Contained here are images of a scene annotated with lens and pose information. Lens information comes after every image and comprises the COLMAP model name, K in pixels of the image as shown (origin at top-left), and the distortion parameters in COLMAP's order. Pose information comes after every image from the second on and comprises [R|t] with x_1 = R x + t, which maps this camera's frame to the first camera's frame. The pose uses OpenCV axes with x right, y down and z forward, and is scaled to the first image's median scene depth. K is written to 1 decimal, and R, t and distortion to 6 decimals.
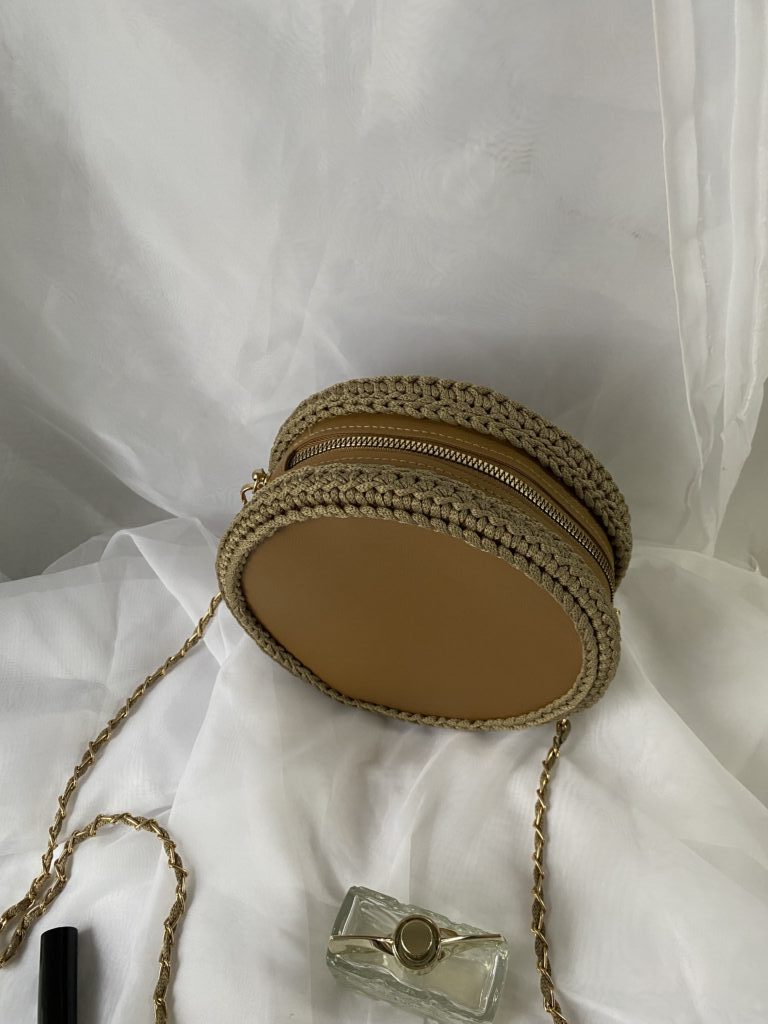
lens RADIAL K [[780.9, 0, 387.7], [0, 780.9, 533.0], [0, 0, 1]] dist [0.024840, -0.008940]
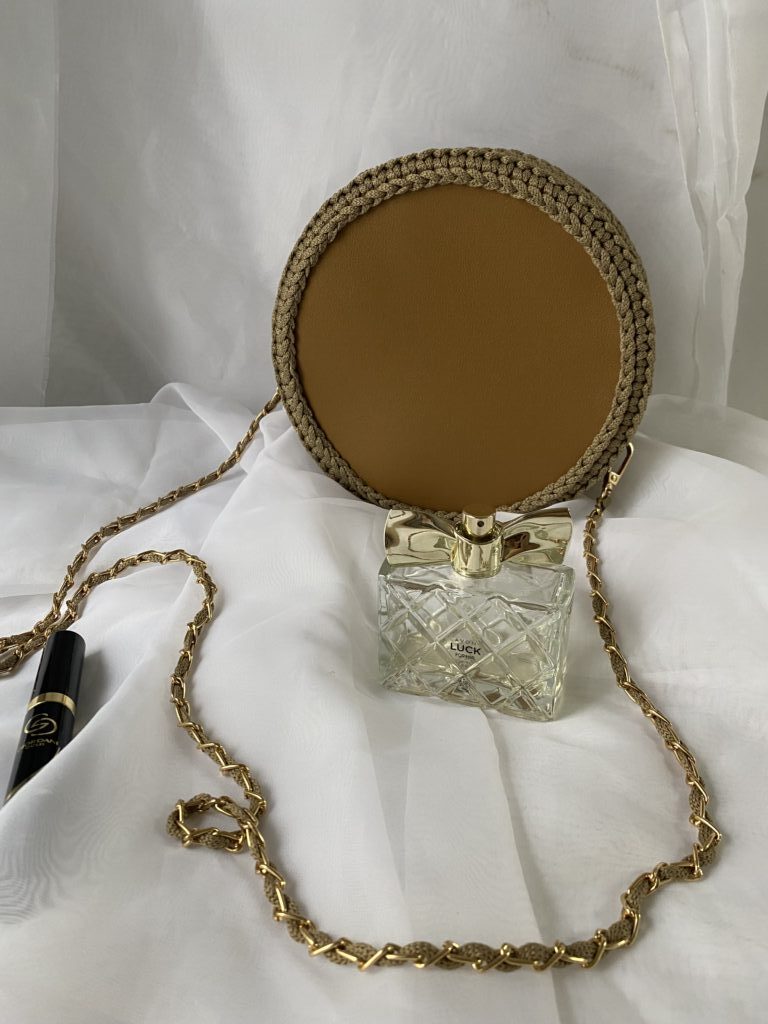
lens RADIAL K [[781.4, 0, 384.0], [0, 781.4, 512.0], [0, 0, 1]] dist [0.107956, -0.121533]
pose [[0.999383, 0.029061, 0.019724, -0.075458], [-0.017903, 0.904652, -0.425774, 0.712250], [-0.030216, 0.425159, 0.904614, 0.111389]]
